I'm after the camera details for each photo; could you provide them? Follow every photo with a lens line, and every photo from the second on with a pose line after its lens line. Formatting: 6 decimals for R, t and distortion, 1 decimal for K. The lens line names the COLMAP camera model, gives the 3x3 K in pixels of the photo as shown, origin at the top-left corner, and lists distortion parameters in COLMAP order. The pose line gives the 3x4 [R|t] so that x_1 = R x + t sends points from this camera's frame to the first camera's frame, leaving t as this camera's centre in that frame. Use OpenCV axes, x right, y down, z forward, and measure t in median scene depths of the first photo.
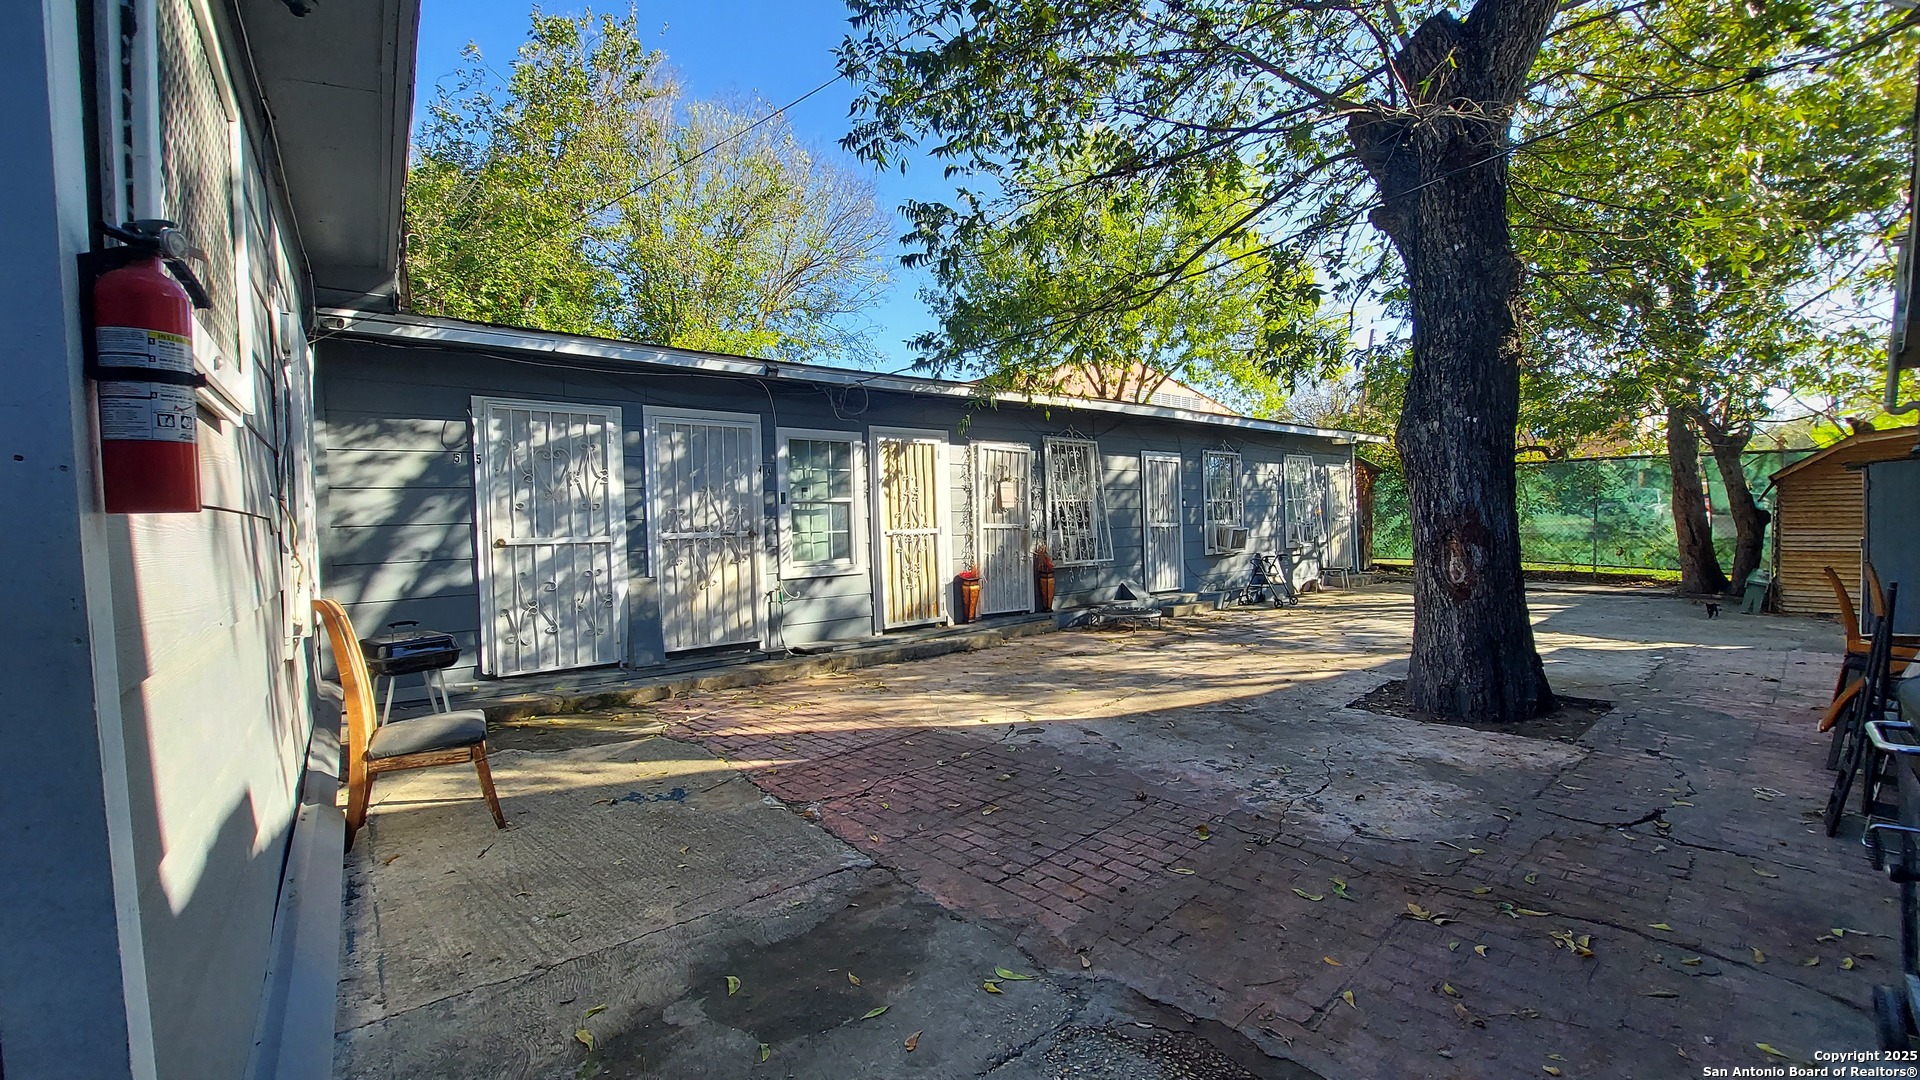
lens RADIAL K [[766.8, 0, 947.8], [0, 766.8, 550.6], [0, 0, 1]] dist [-0.002106, 0.000328]
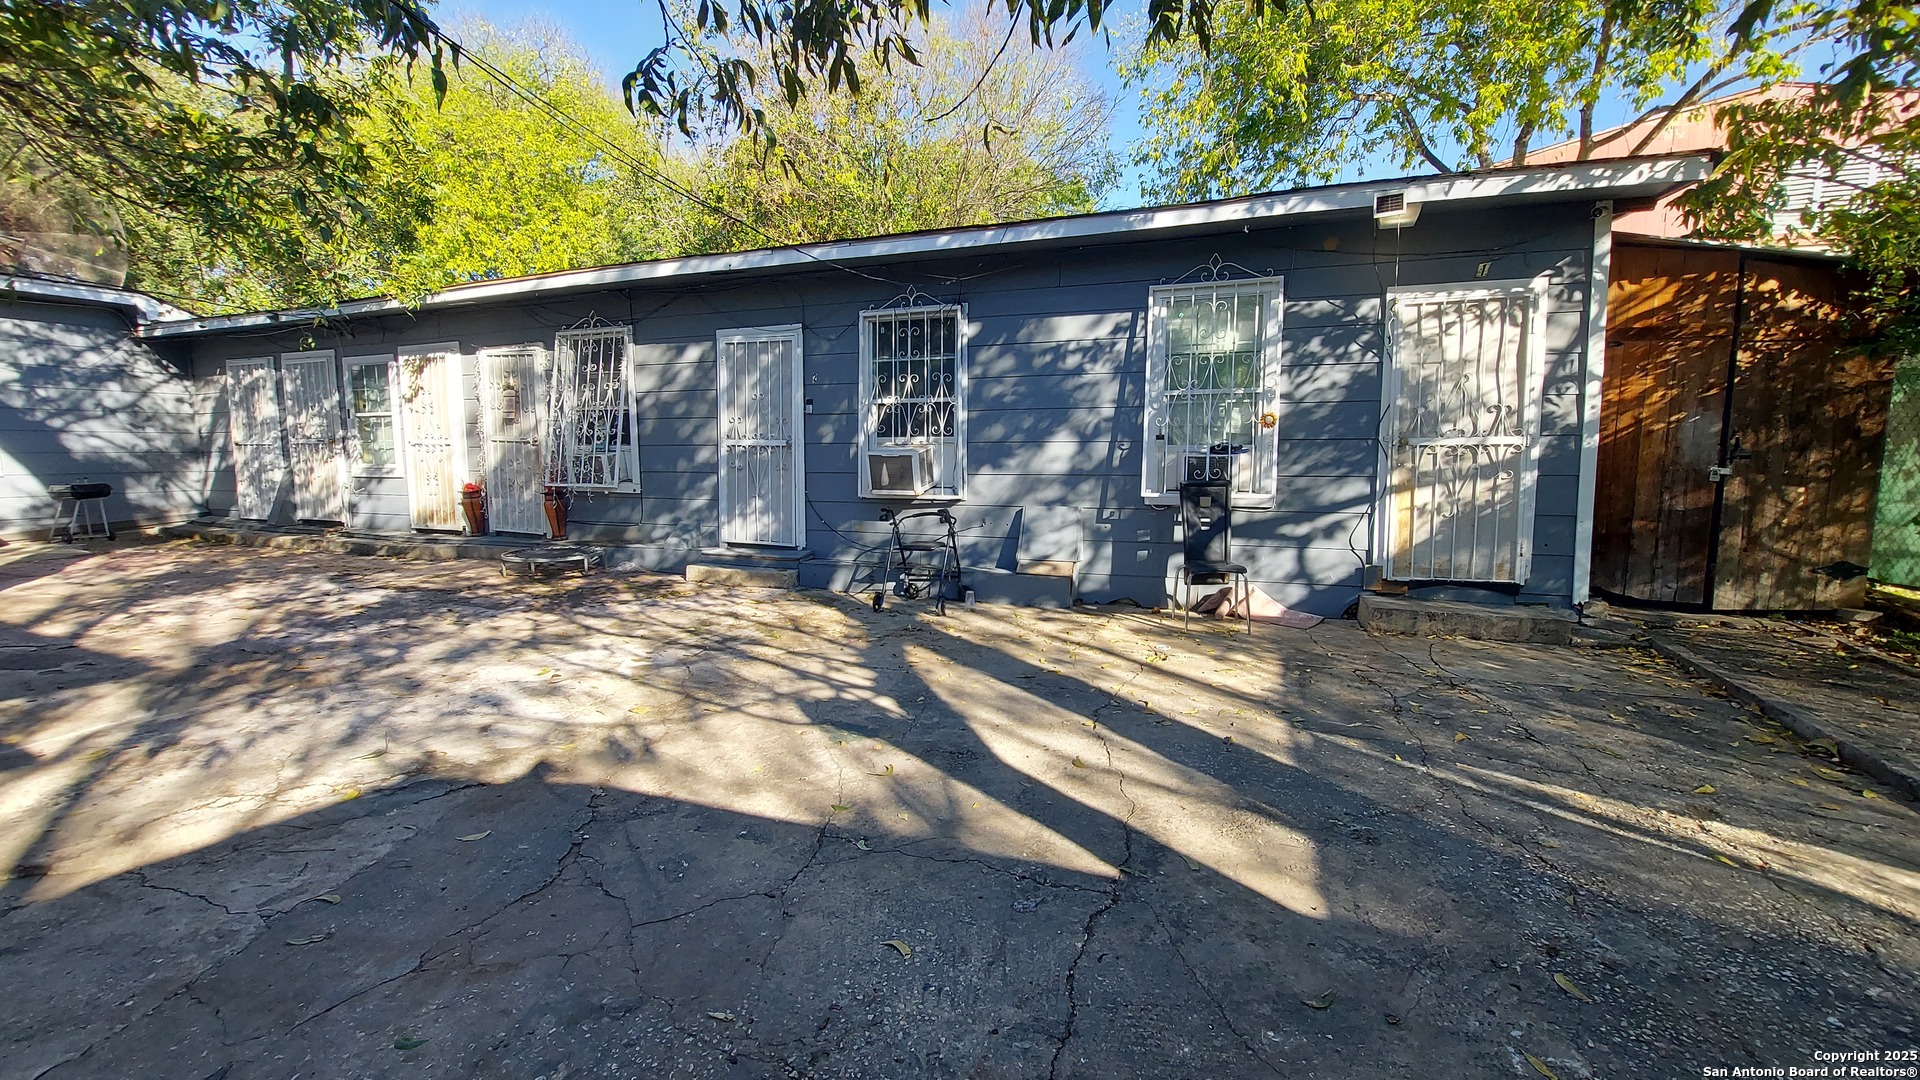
lens RADIAL K [[766.8, 0, 941.3], [0, 766.8, 551.0], [0, 0, 1]] dist [-0.002106, 0.000328]
pose [[0.488629, 0.166875, -0.856384, 1.364316], [-0.024673, 0.983789, 0.177624, -0.091314], [0.872143, -0.065663, 0.484825, 1.192238]]
